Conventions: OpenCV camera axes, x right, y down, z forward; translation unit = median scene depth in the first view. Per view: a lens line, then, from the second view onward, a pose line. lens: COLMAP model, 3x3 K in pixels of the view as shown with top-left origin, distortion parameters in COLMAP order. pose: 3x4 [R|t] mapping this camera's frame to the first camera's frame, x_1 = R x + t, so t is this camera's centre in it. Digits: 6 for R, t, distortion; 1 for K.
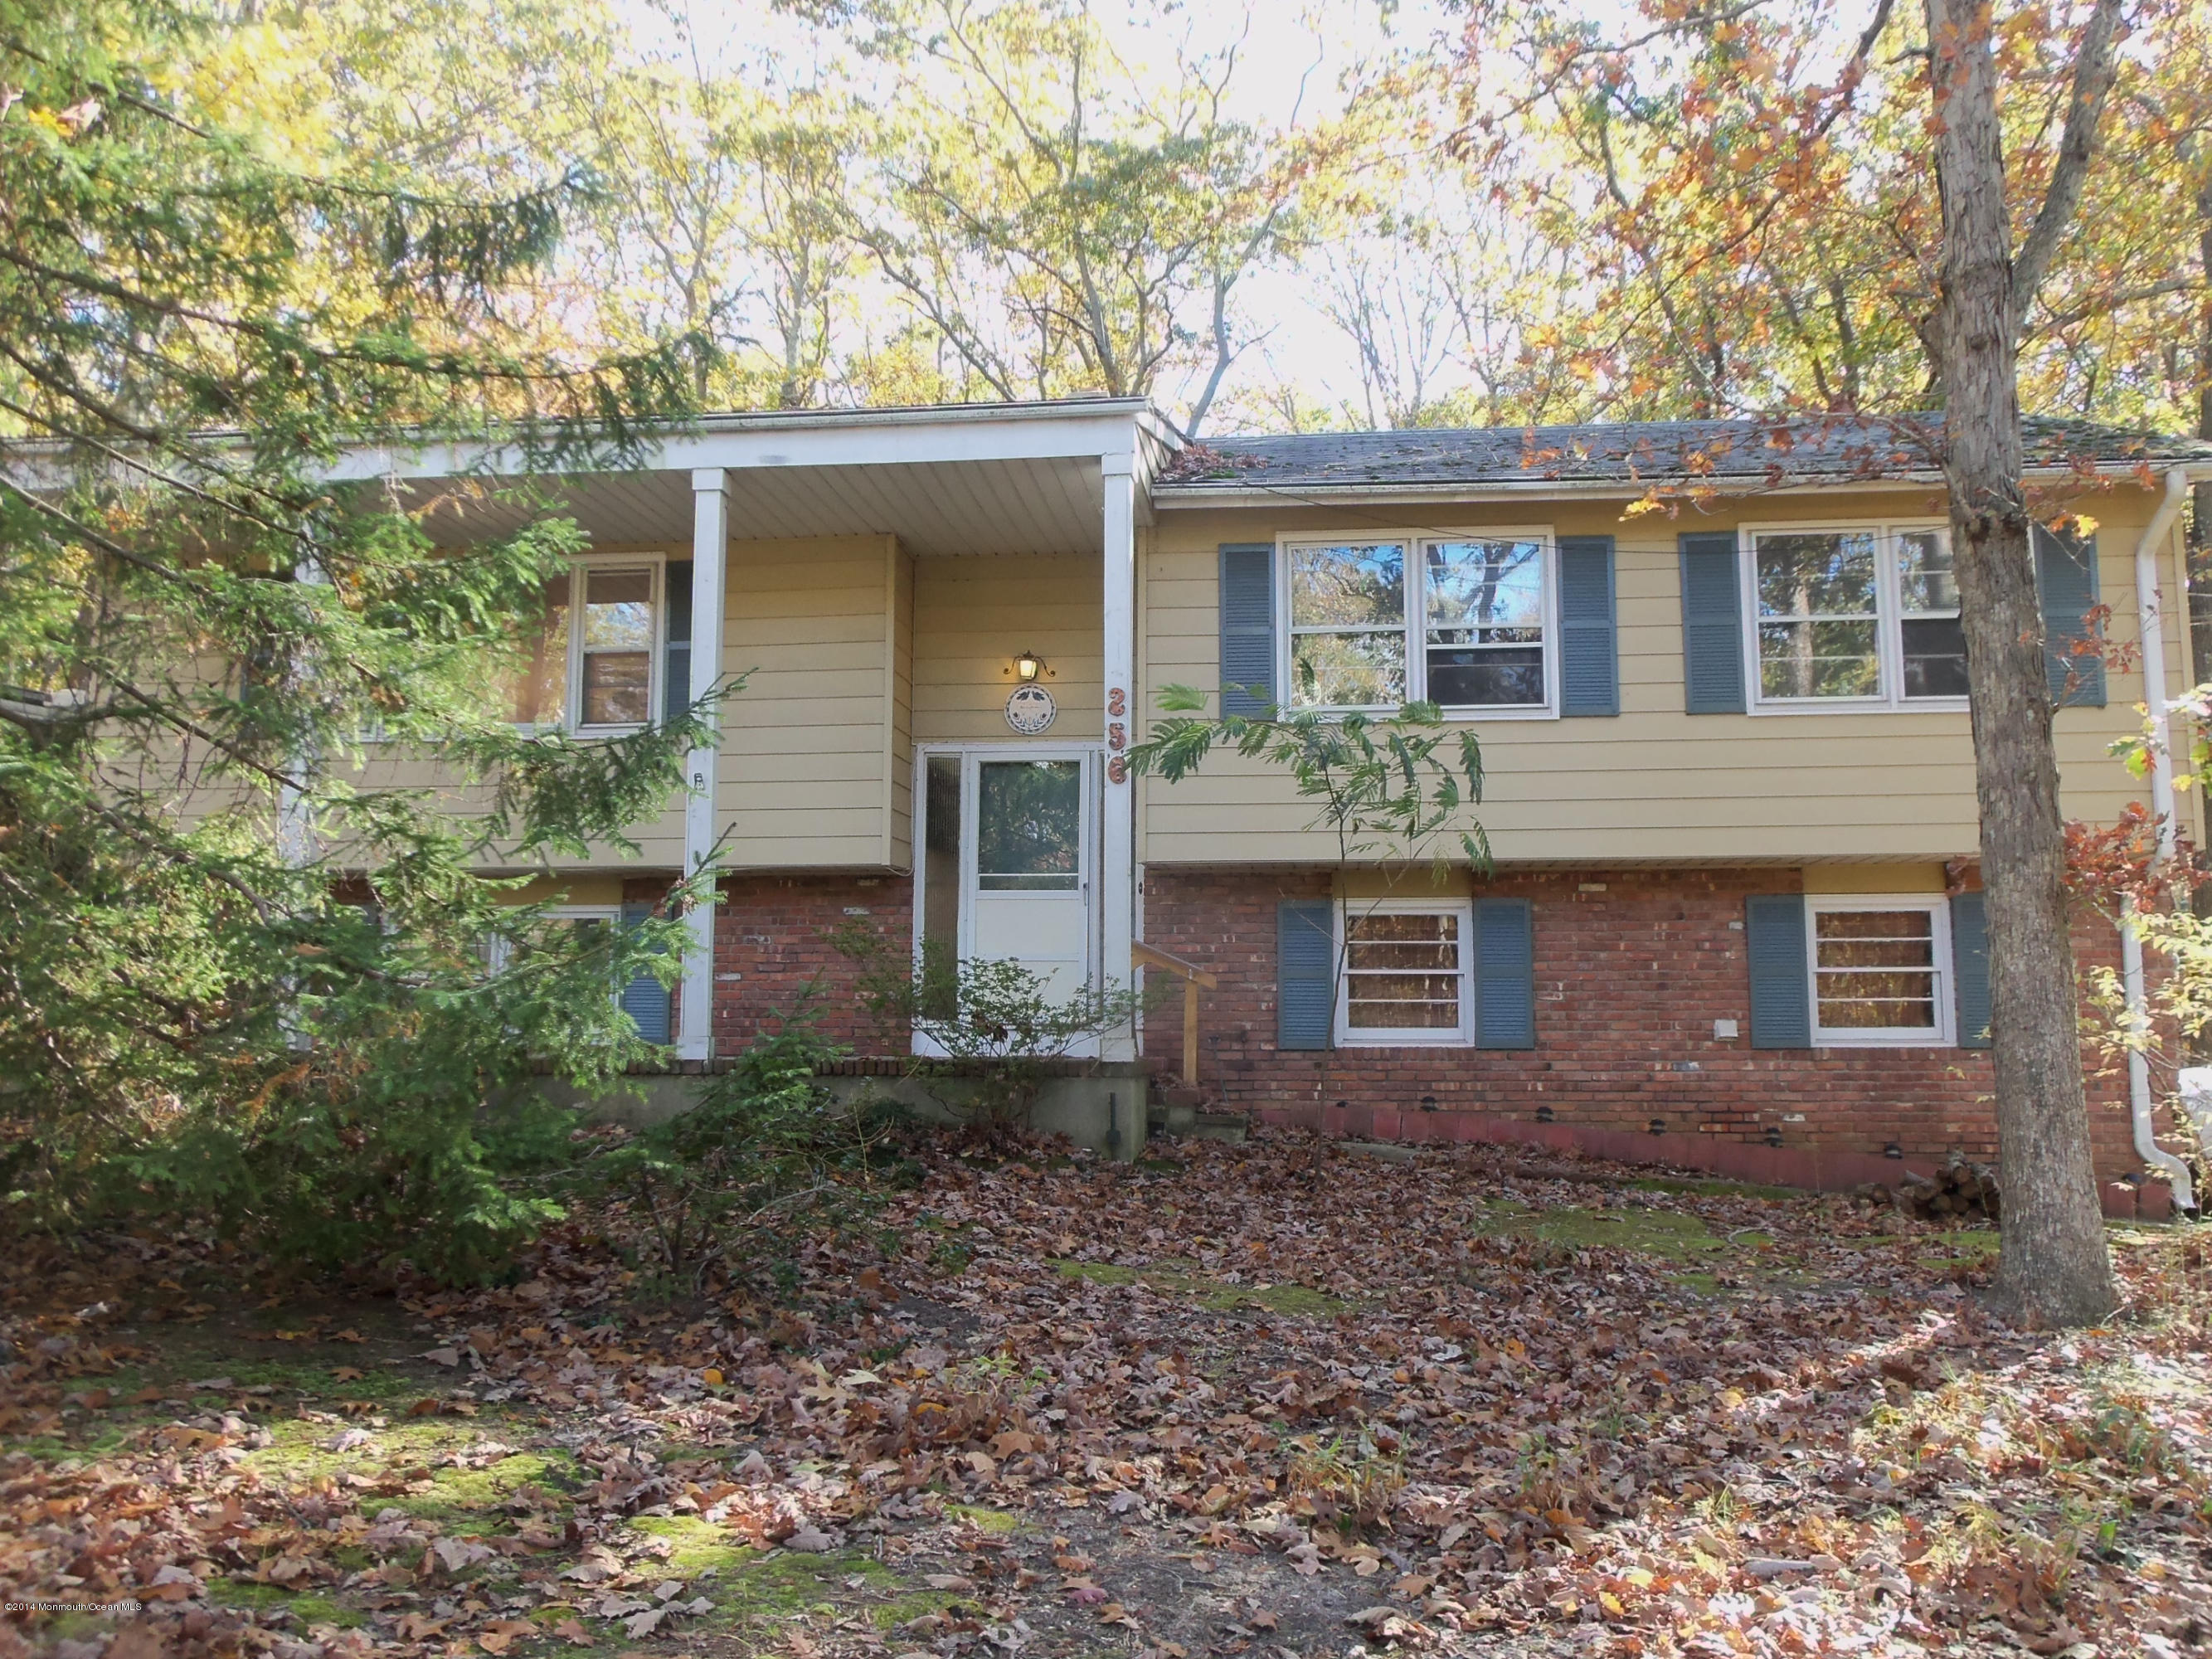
lens RADIAL K [[1900.0, 0, 1110.8], [0, 1900.0, 823.9], [0, 0, 1]] dist [-0.018280, 0.006867]
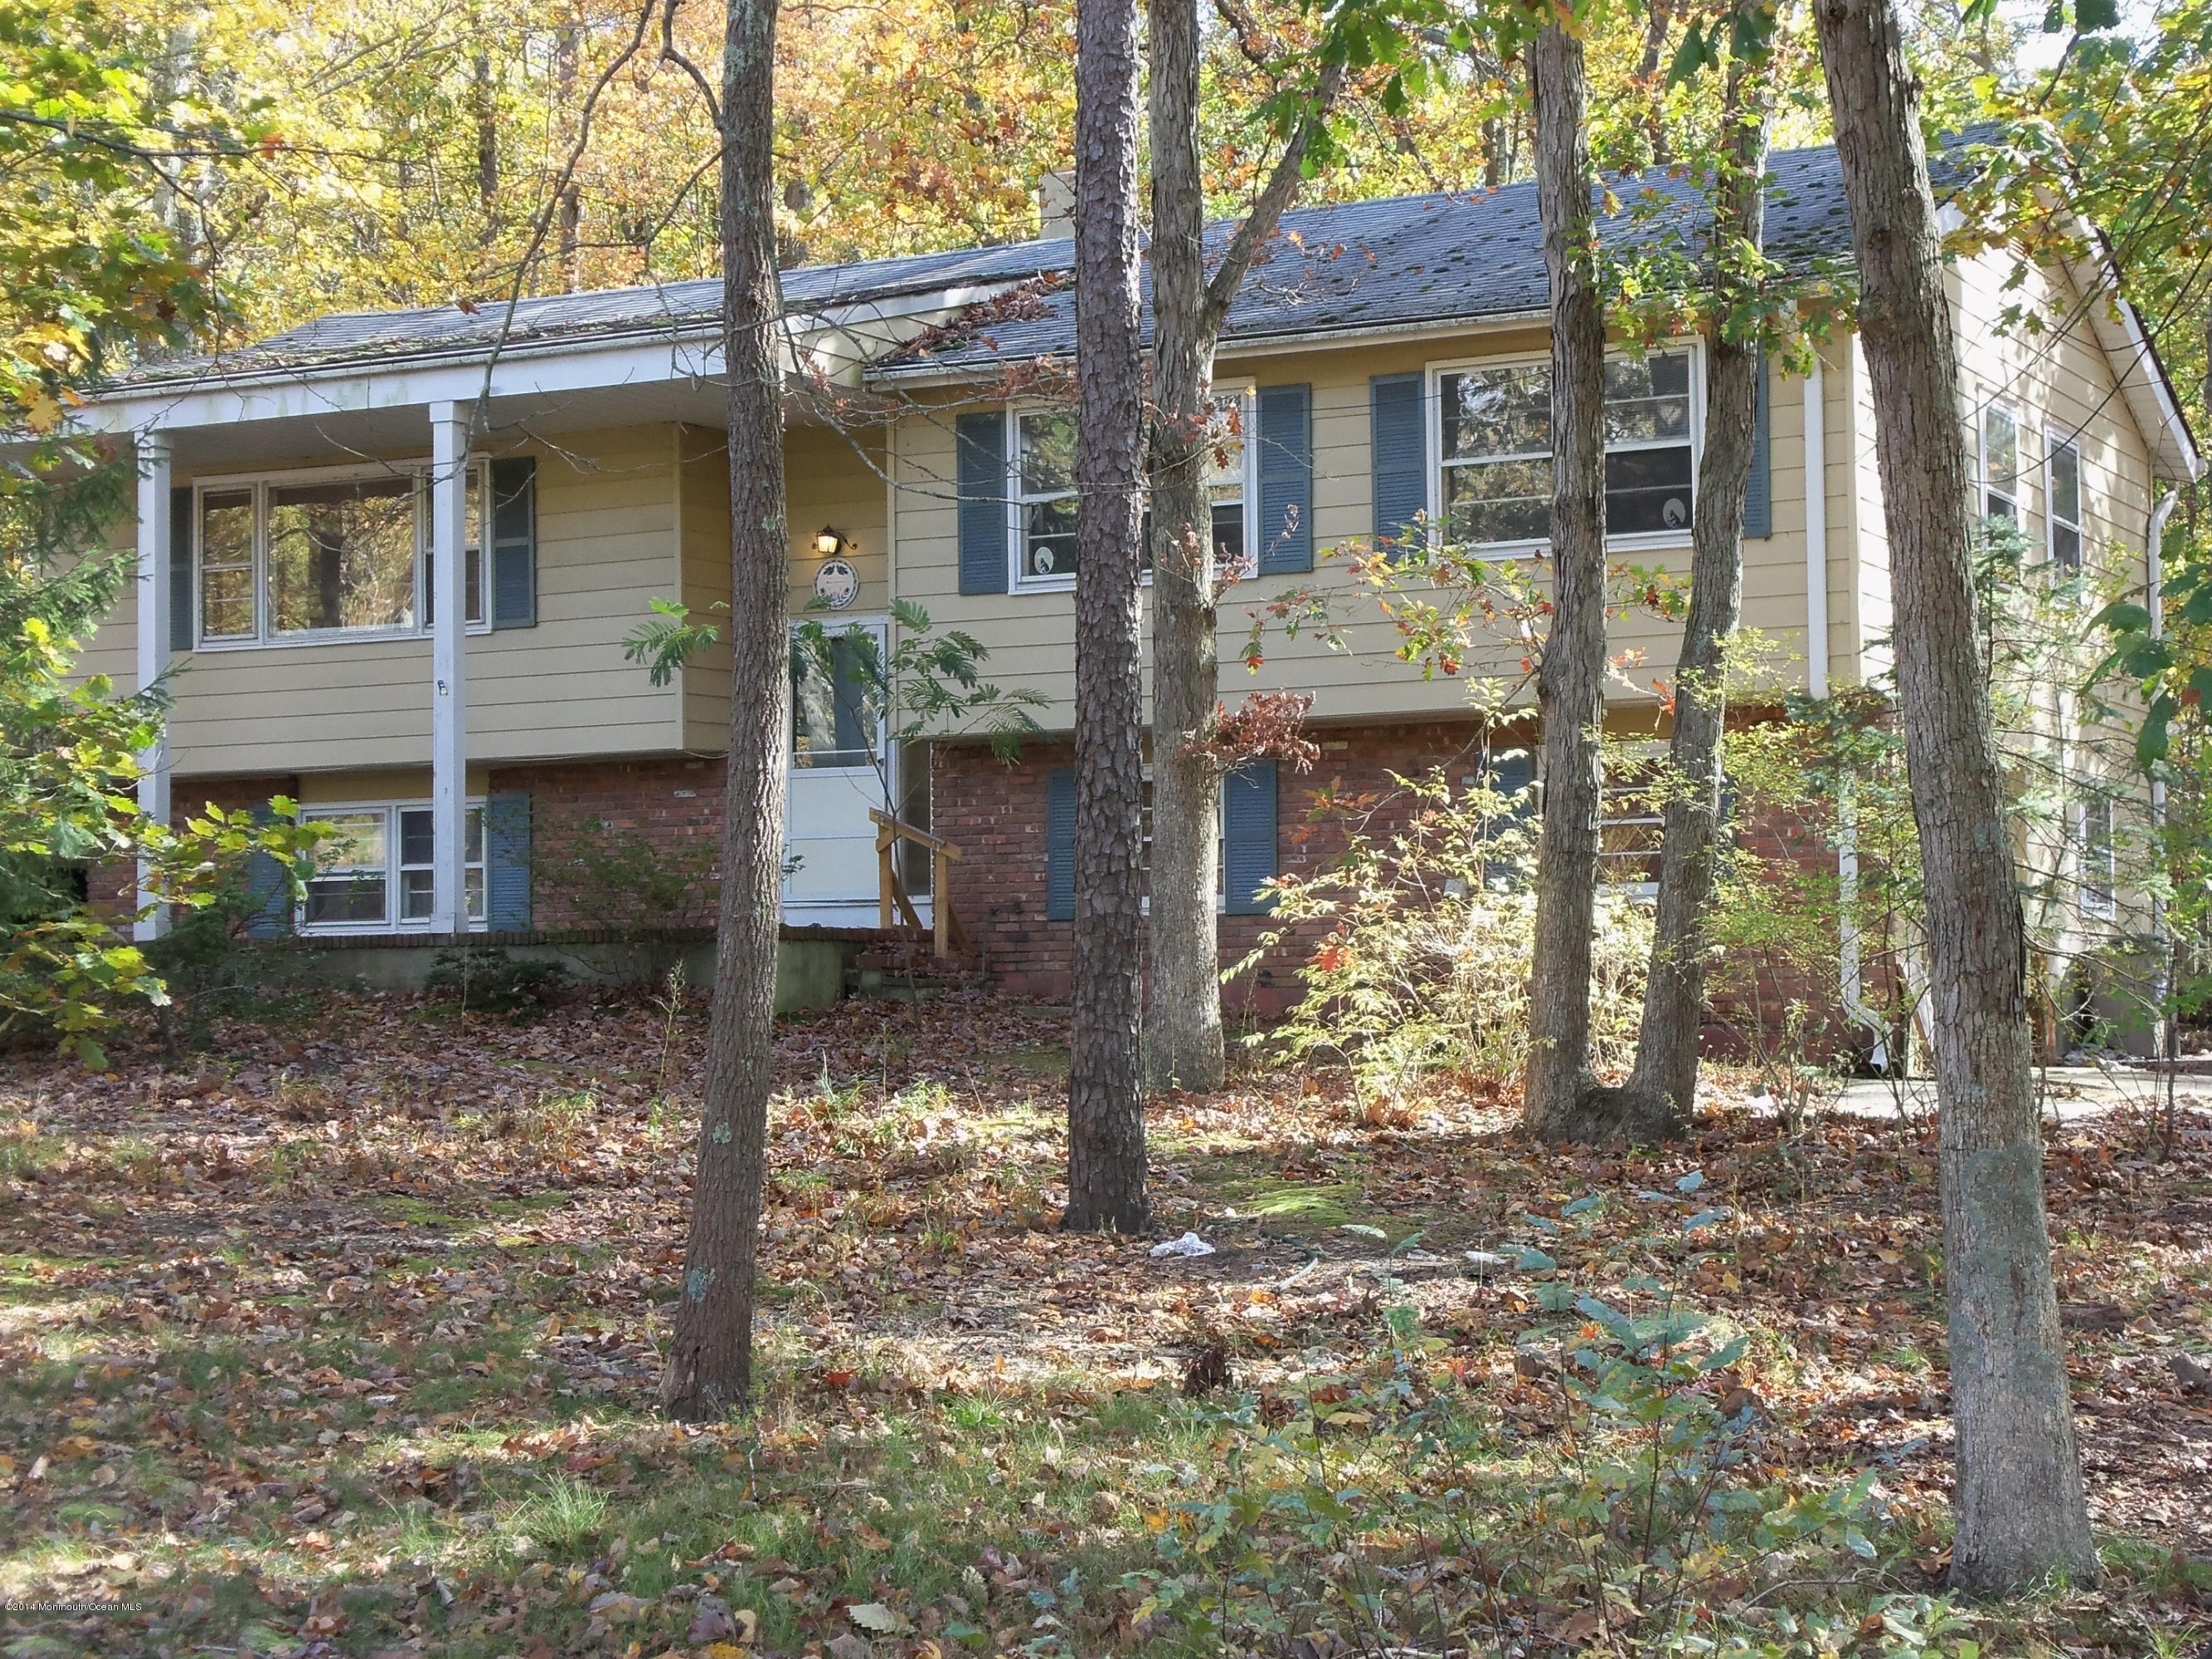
lens RADIAL K [[3902.1, 0, 1069.0], [0, 3902.1, 841.0], [0, 0, 1]] dist [0.086747, 0.000000]
pose [[0.928588, -0.028055, -0.370050, 0.866481], [0.053381, 0.996866, 0.058377, -0.041457], [0.367253, -0.073962, 0.927176, -0.896008]]
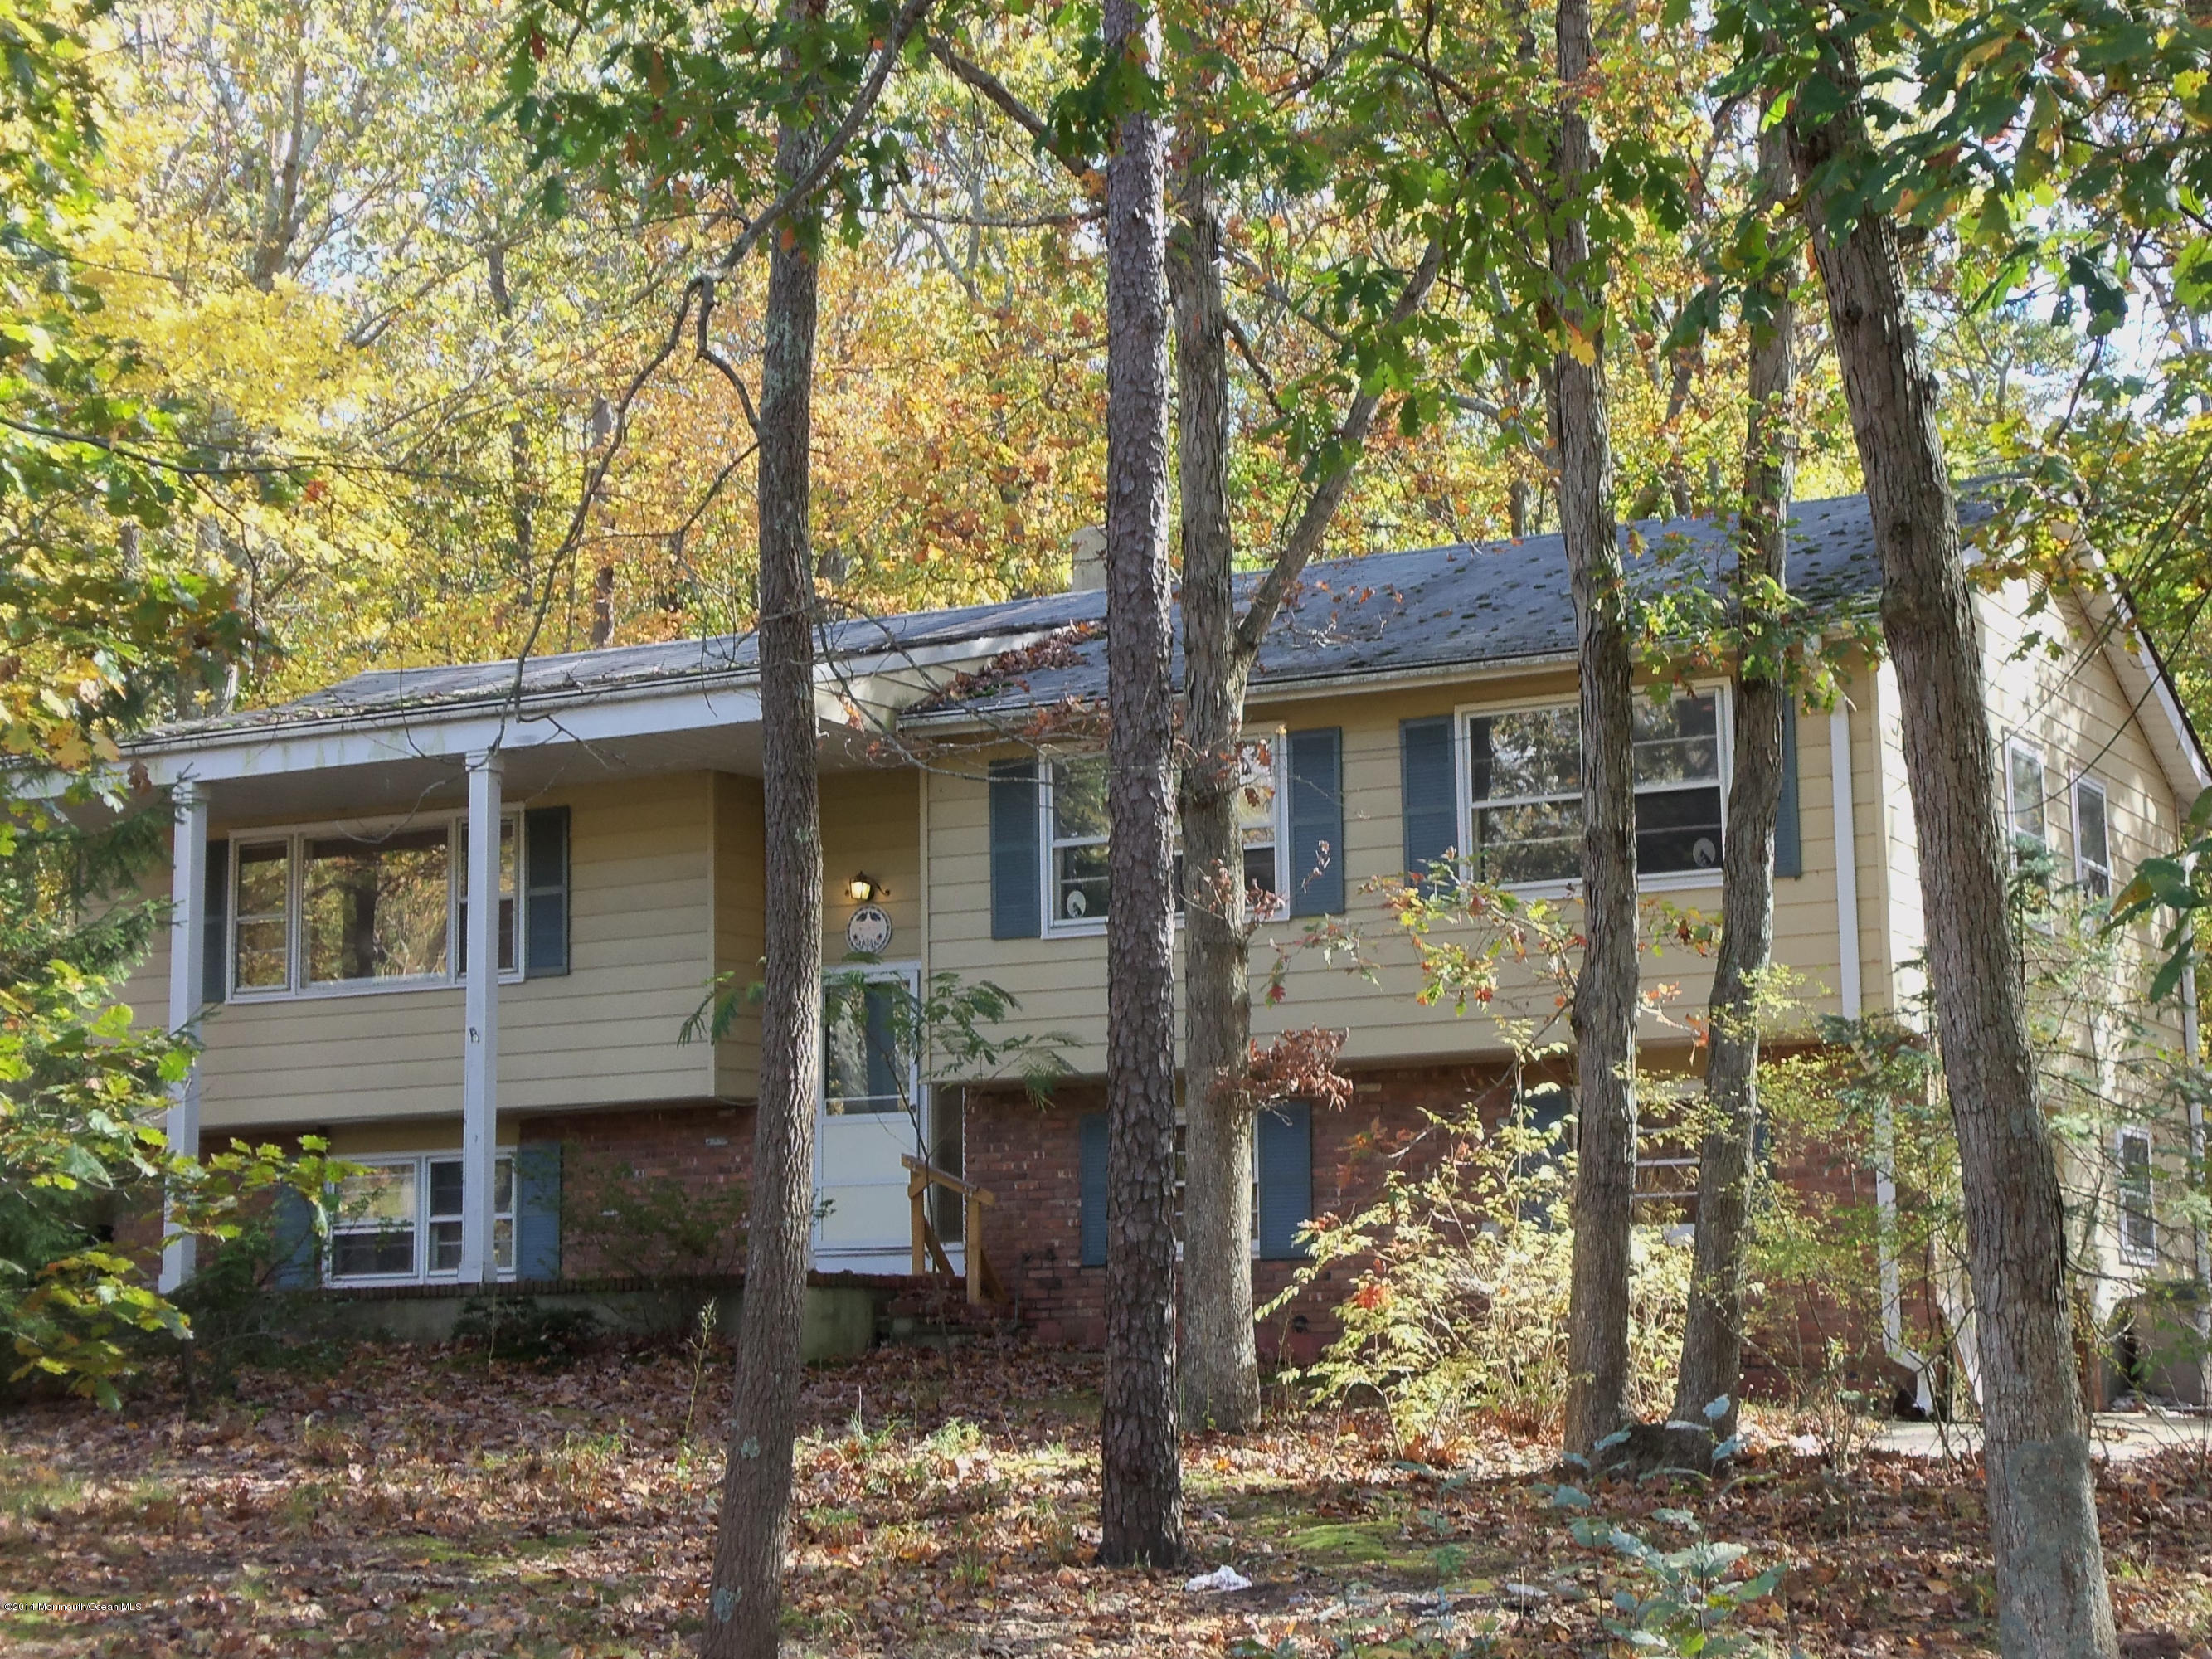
lens RADIAL K [[3902.1, 0, 1107.0], [0, 3902.1, 825.3], [0, 0, 1]] dist [0.086747, 0.000000]
pose [[0.928895, -0.068266, -0.363998, 0.865382], [0.056053, 0.997457, -0.044025, -0.019474], [0.366077, 0.020492, 0.930359, -0.895435]]
